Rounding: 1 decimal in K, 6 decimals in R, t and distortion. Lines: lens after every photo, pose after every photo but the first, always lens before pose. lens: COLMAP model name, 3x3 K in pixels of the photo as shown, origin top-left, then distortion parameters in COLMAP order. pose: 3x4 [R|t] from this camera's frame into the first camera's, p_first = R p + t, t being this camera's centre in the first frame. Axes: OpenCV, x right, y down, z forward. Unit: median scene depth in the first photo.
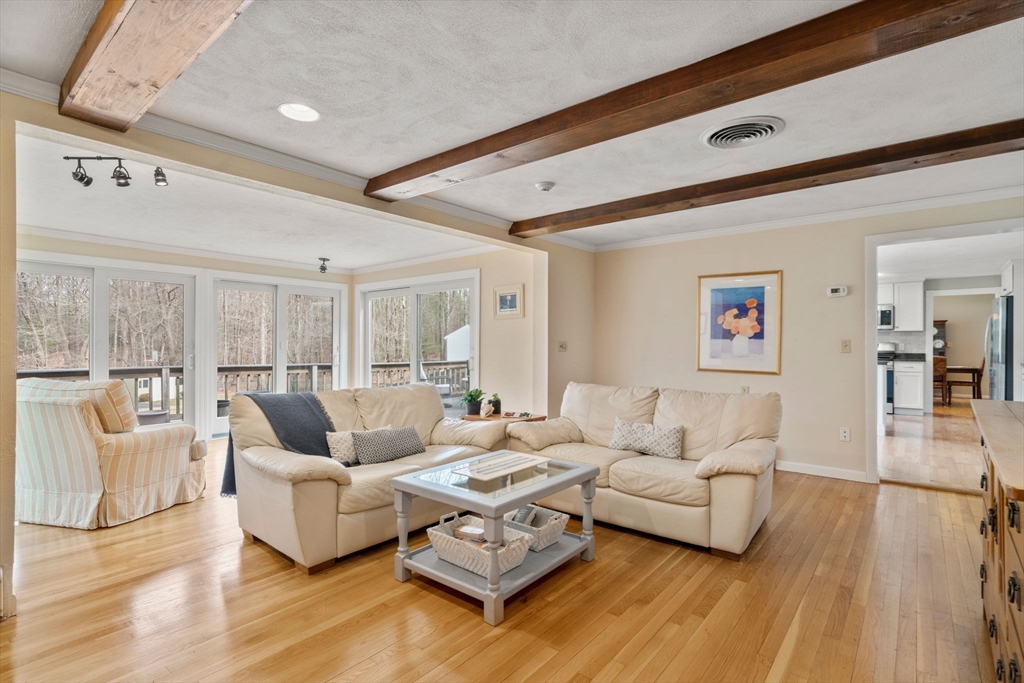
lens RADIAL K [[497.6, 0, 509.6], [0, 497.6, 342.9], [0, 0, 1]] dist [-0.000924, -0.000057]
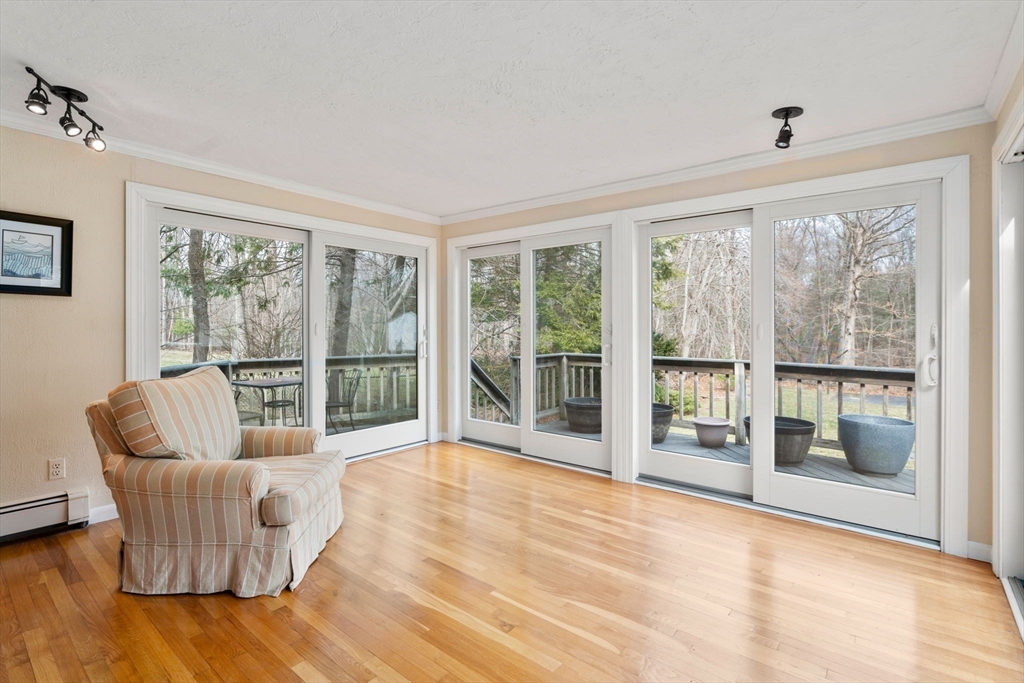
lens RADIAL K [[482.0, 0, 510.4], [0, 482.0, 327.7], [0, 0, 1]] dist [-0.001286, -0.000123]
pose [[0.008081, -0.003549, -0.999961, 0.006191], [0.000803, 0.999993, -0.003543, 0.003733], [0.999967, -0.000774, 0.008084, 0.758891]]
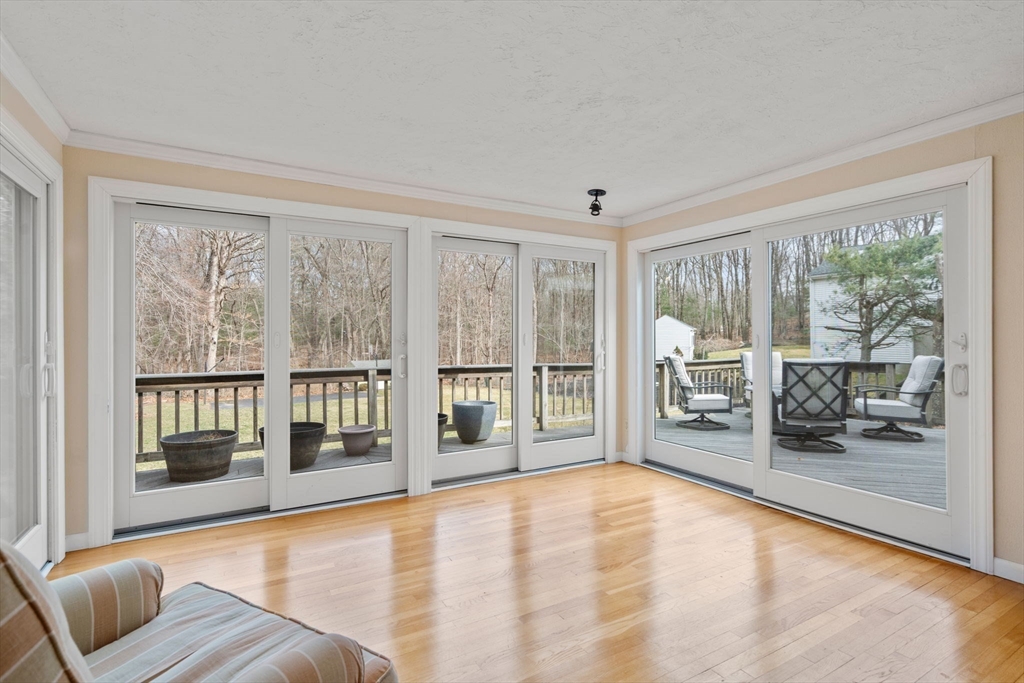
lens RADIAL K [[485.4, 0, 500.0], [0, 485.4, 337.7], [0, 0, 1]] dist [-0.022562, 0.000352]
pose [[0.934601, -0.004011, -0.355675, -0.270689], [0.004907, 0.999987, 0.001618, 0.001983], [0.355663, -0.003258, 0.934608, 0.415468]]
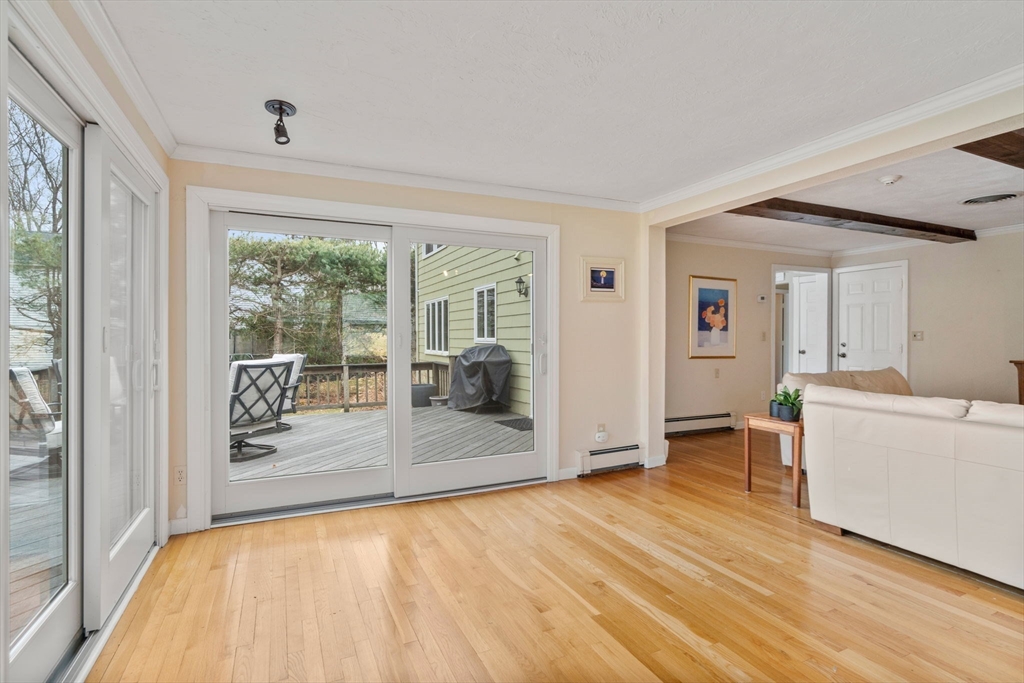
lens RADIAL K [[497.6, 0, 509.6], [0, 497.6, 342.9], [0, 0, 1]] dist [-0.000924, -0.000057]
pose [[0.426648, -0.012754, 0.904328, -0.625249], [0.000667, 0.999905, 0.013787, 0.003477], [-0.904417, -0.005279, 0.426616, 0.666453]]
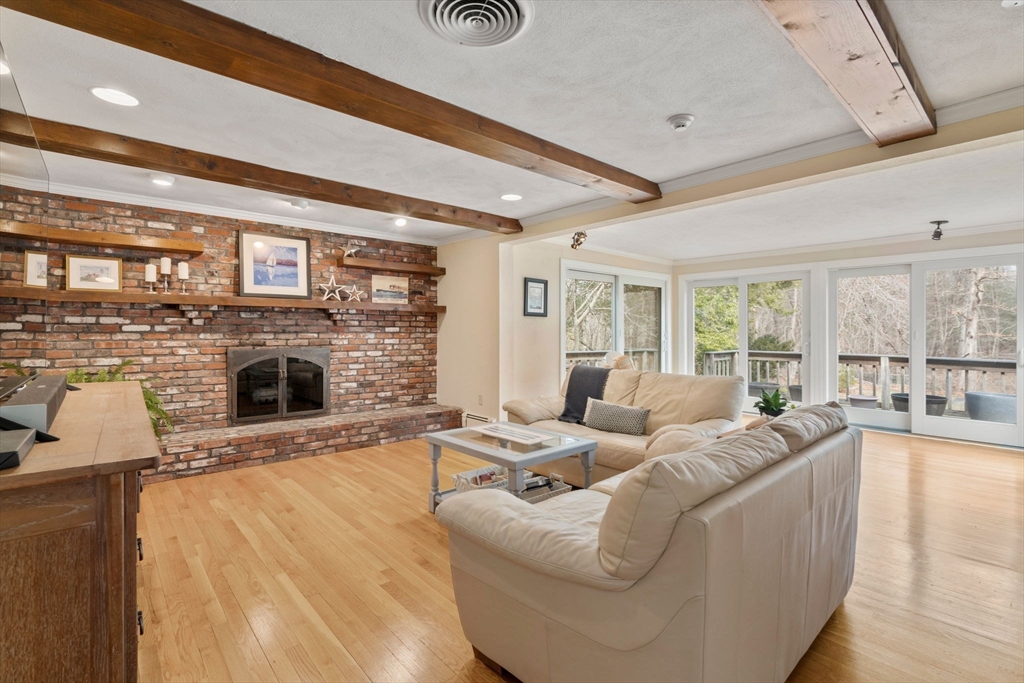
lens RADIAL K [[467.8, 0, 514.0], [0, 467.8, 331.3], [0, 0, 1]] dist [-0.001581, 0.000445]
pose [[-0.151497, -0.001991, -0.988456, 0.423923], [0.000135, 0.999998, -0.002035, 0.001792], [0.988458, -0.000442, -0.151496, 0.452745]]
